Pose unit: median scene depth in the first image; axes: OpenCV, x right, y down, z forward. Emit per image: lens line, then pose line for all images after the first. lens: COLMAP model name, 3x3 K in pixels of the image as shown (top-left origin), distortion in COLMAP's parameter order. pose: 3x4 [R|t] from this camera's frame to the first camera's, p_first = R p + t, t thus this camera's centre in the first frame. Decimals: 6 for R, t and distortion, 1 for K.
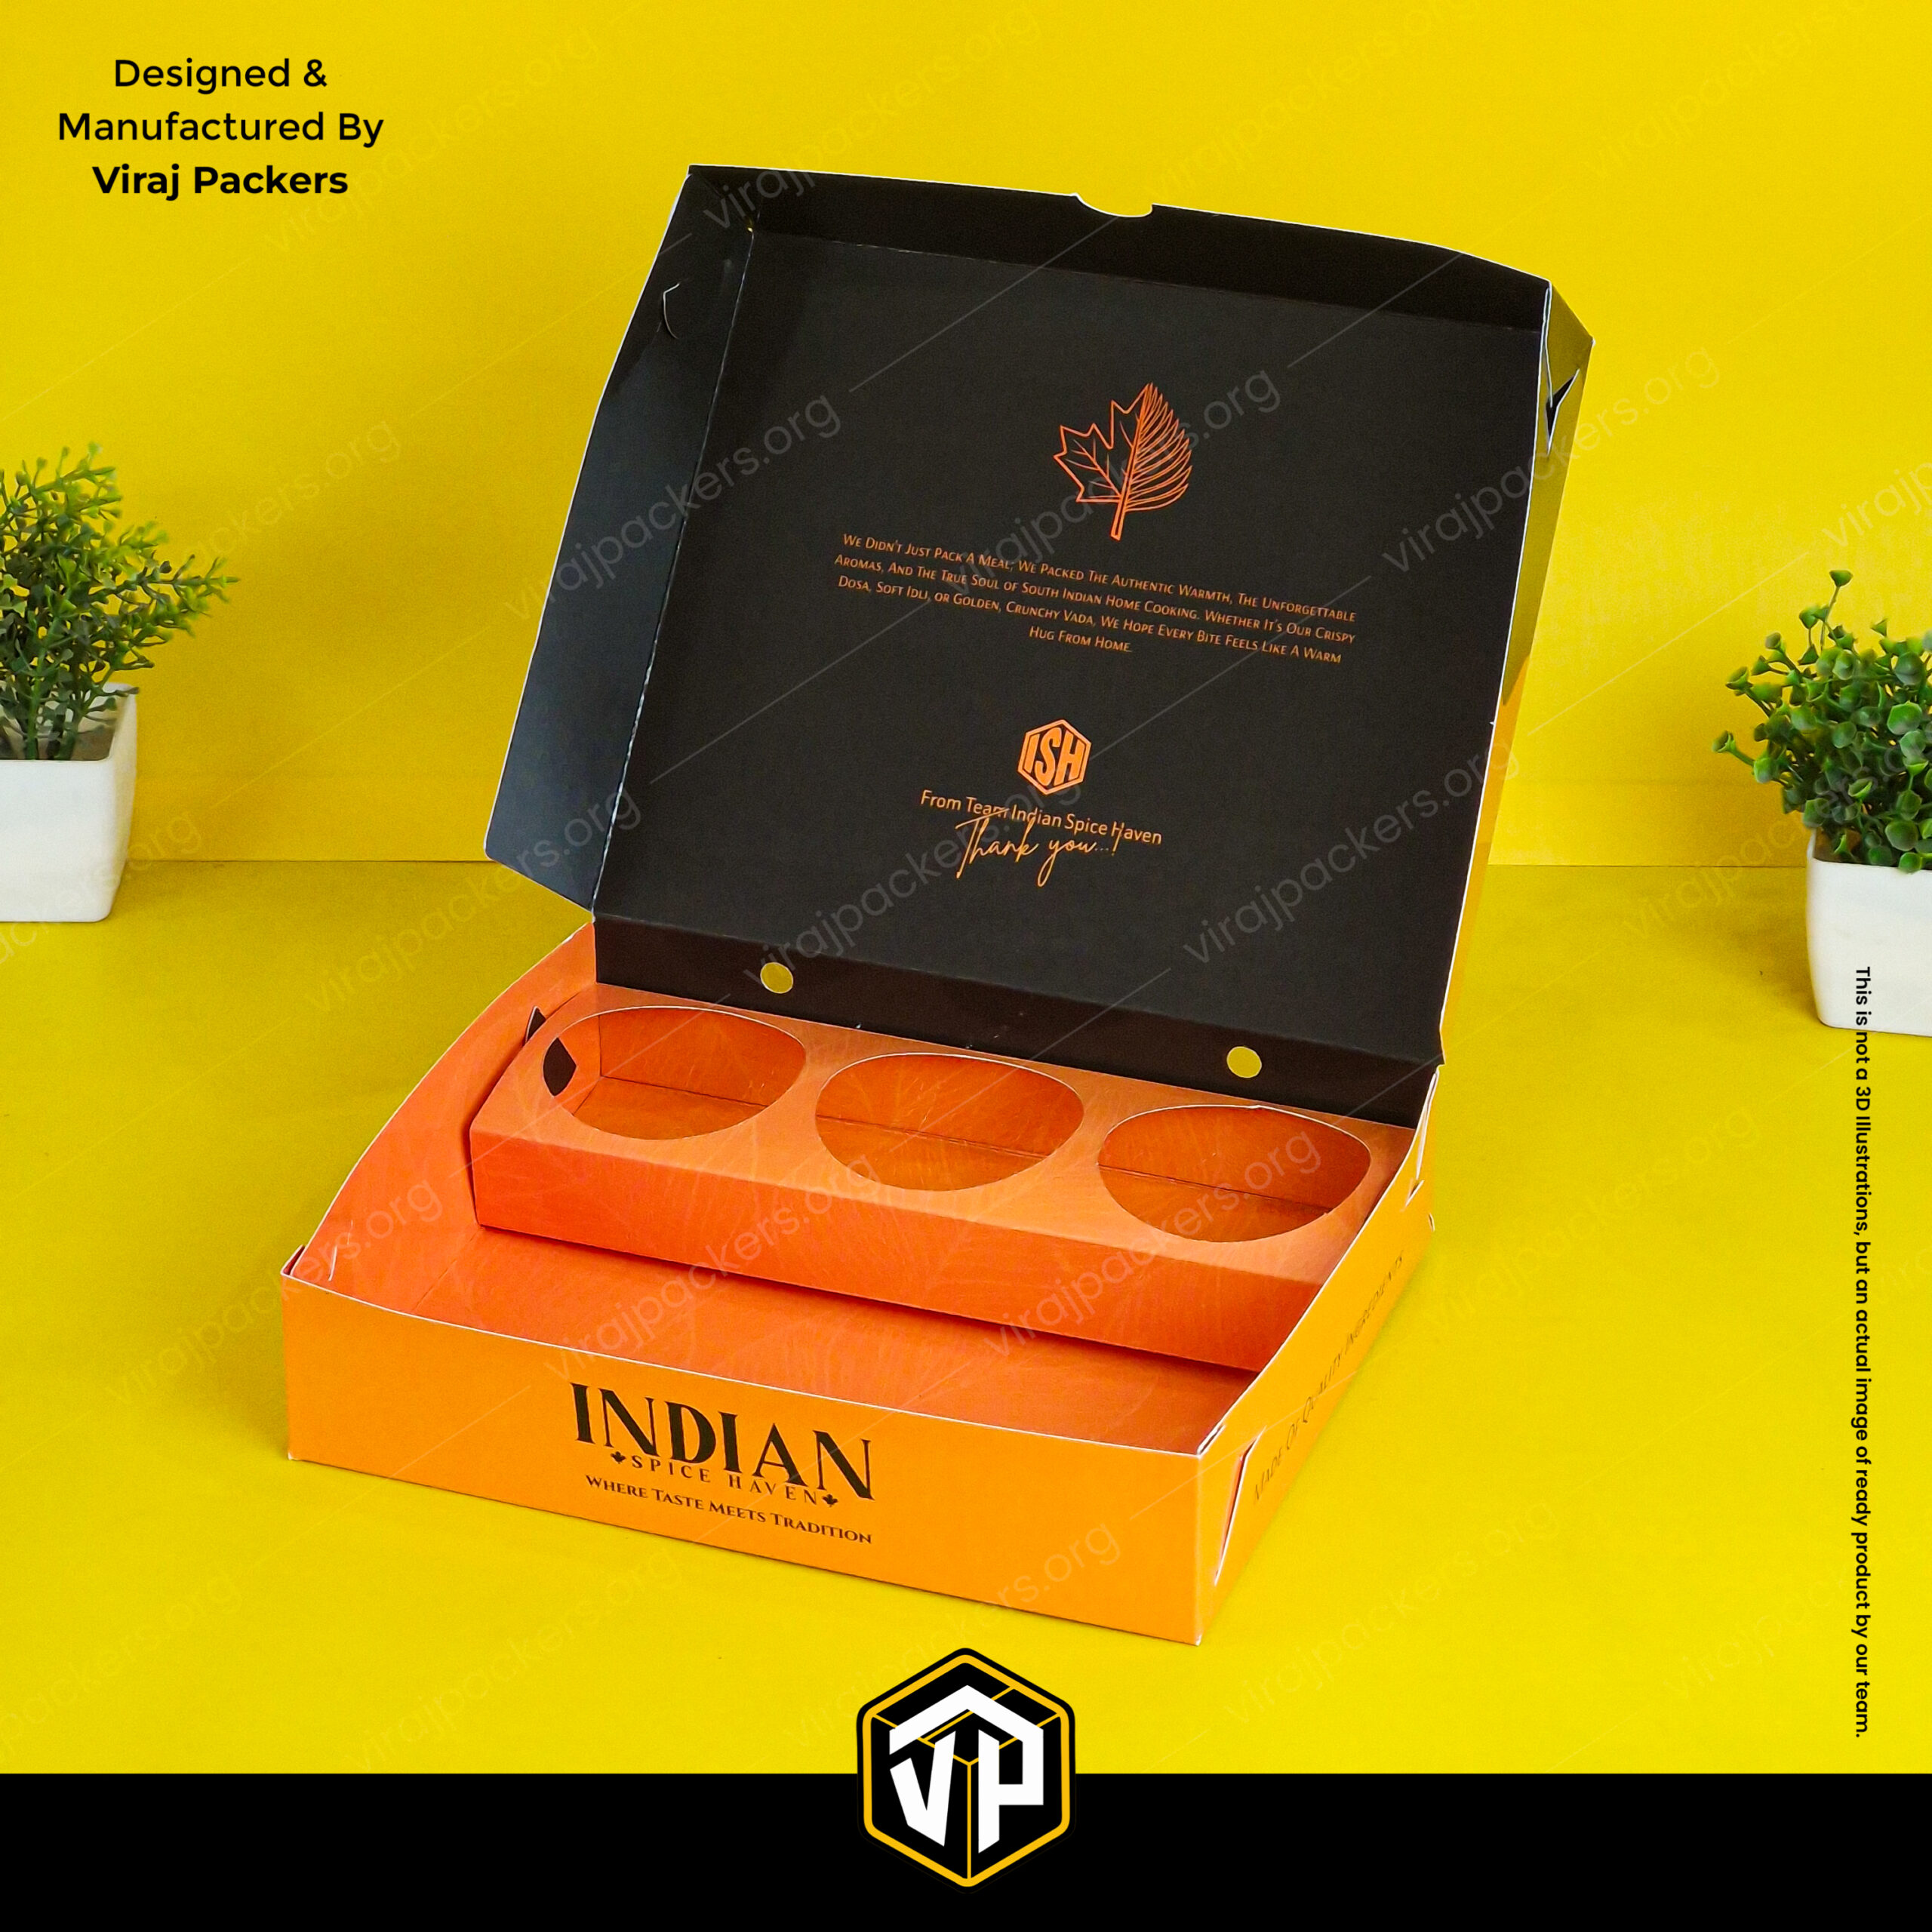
lens RADIAL K [[6475.9, 0, 959.1], [0, 6475.9, 1044.9], [0, 0, 1]] dist [-0.715818, 8.817268]
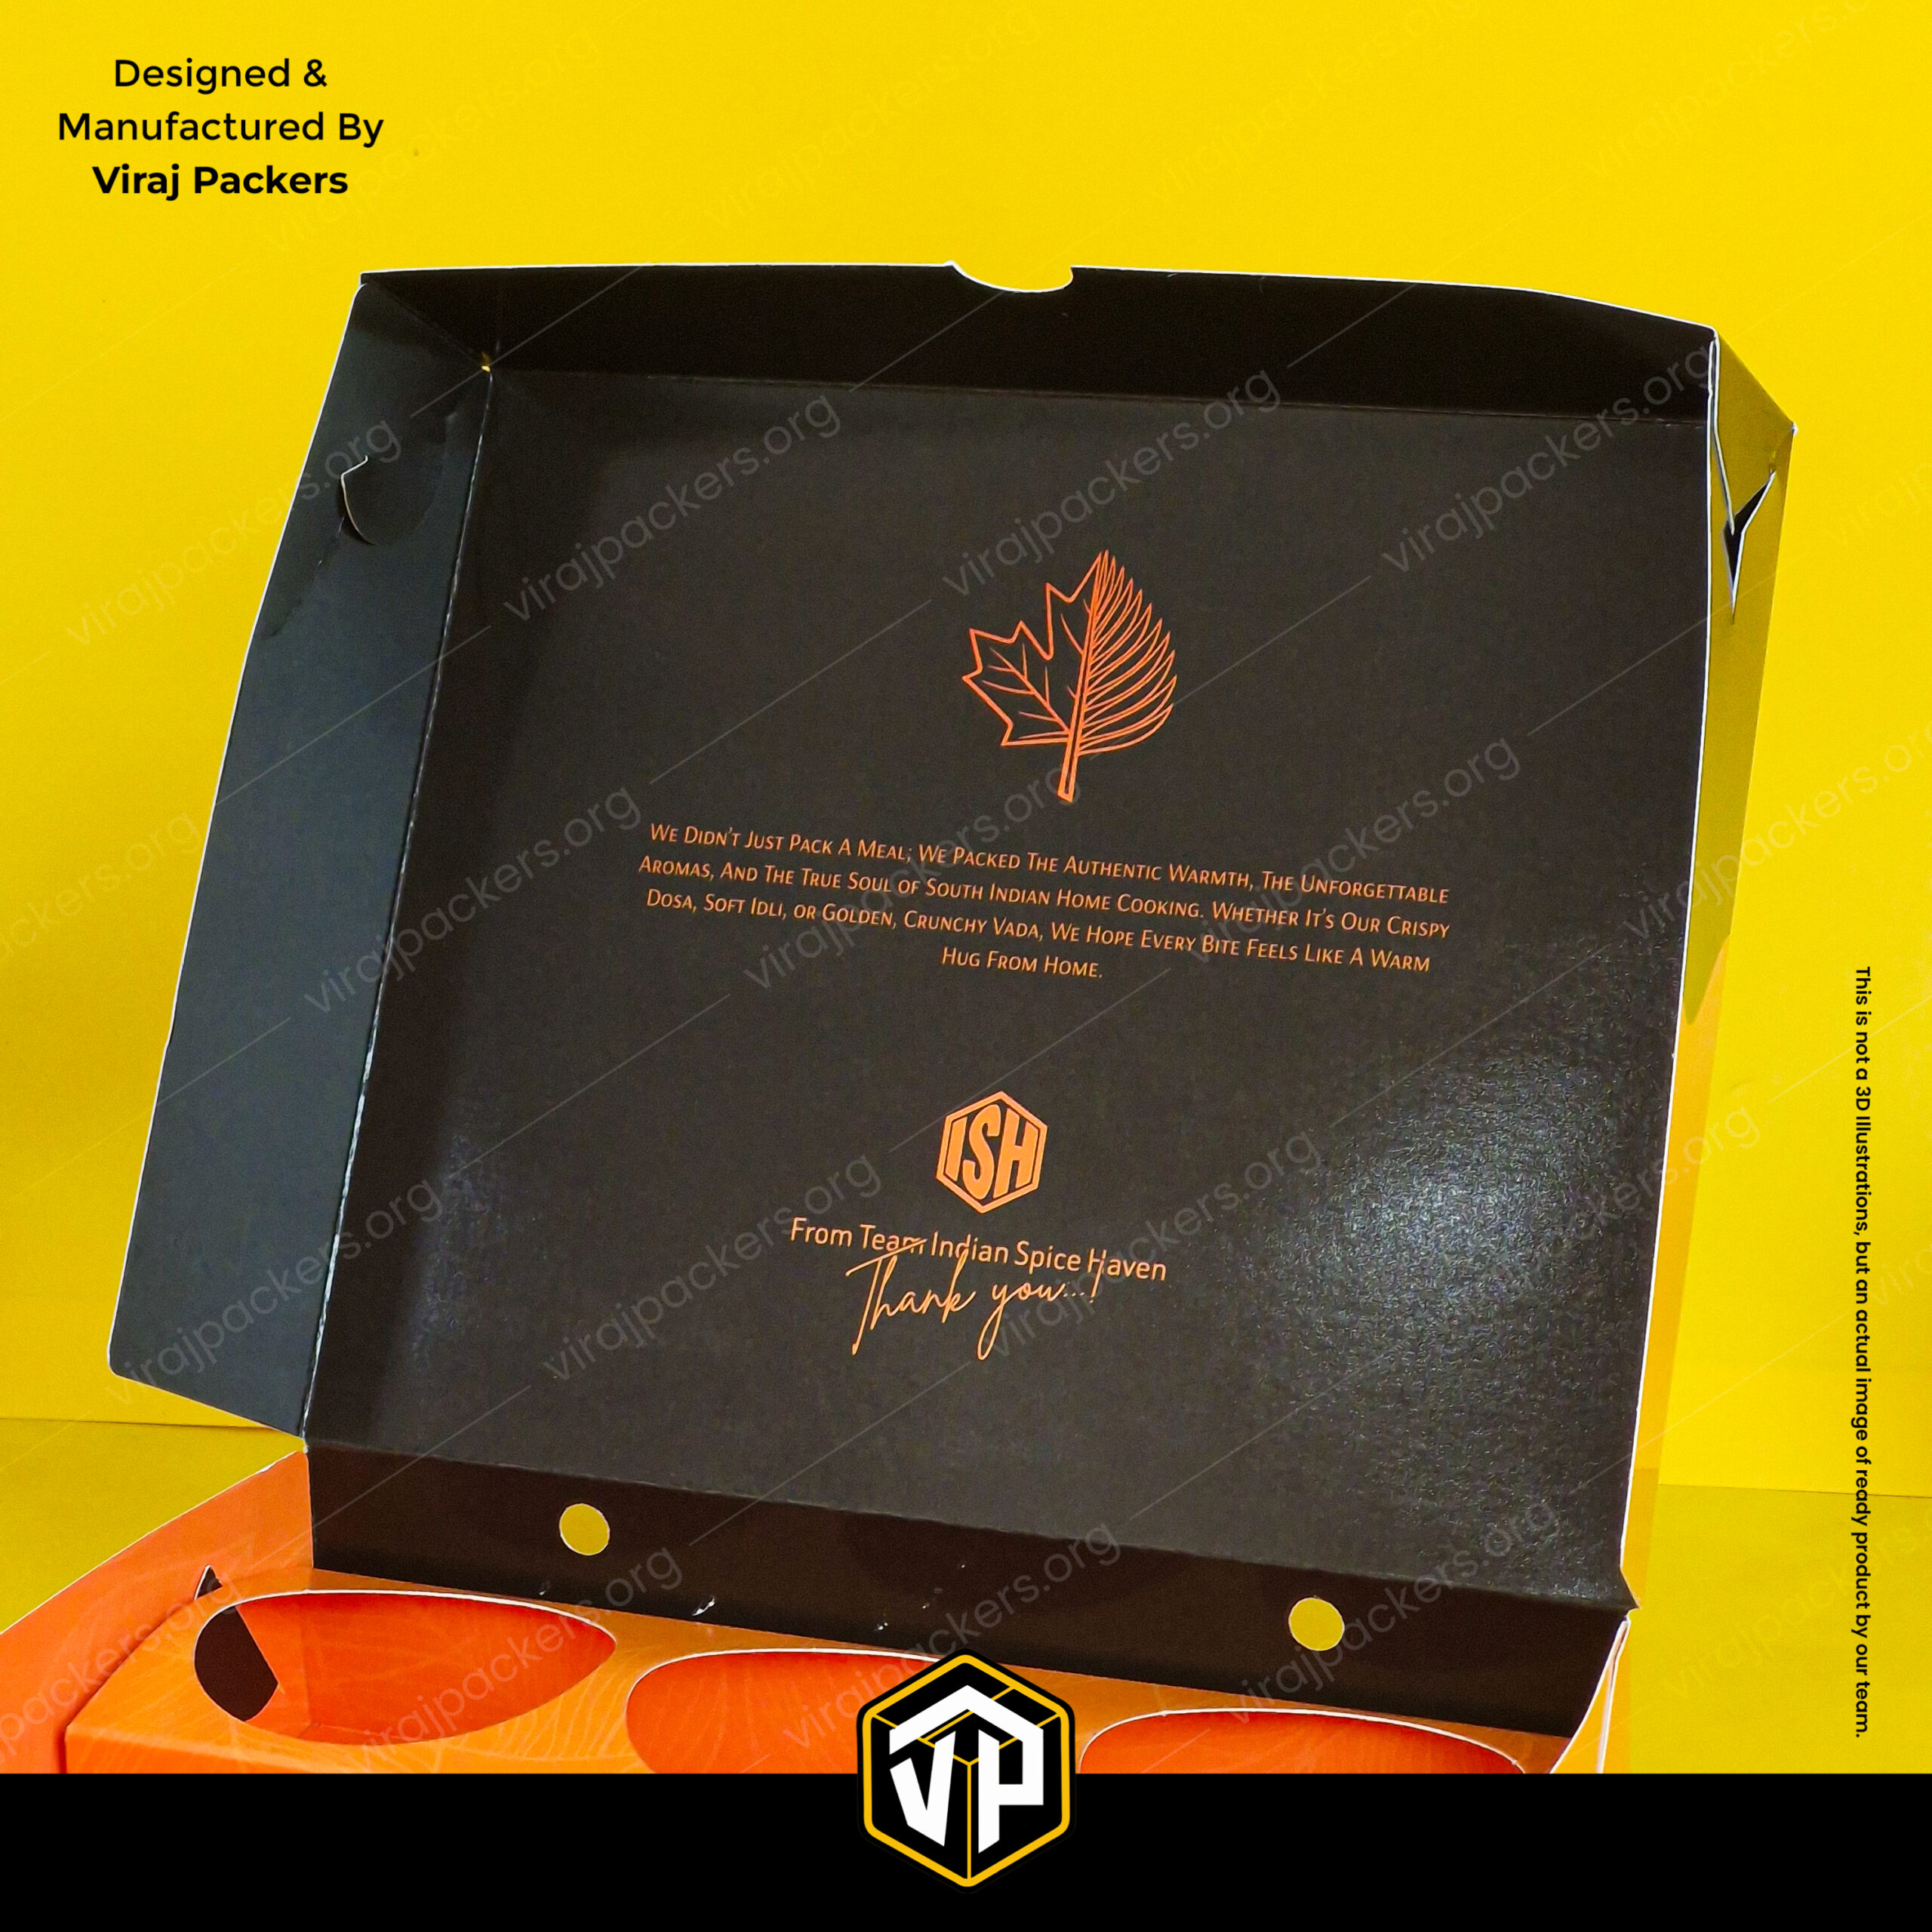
lens RADIAL K [[6101.4, 0, 908.0], [0, 6101.4, 1116.3], [0, 0, 1]] dist [-0.946194, 15.465747]
pose [[0.995814, -0.072731, -0.055366, 0.039917], [0.071271, 0.997067, -0.027907, -0.031993], [0.057233, 0.023844, 0.998076, 0.404719]]
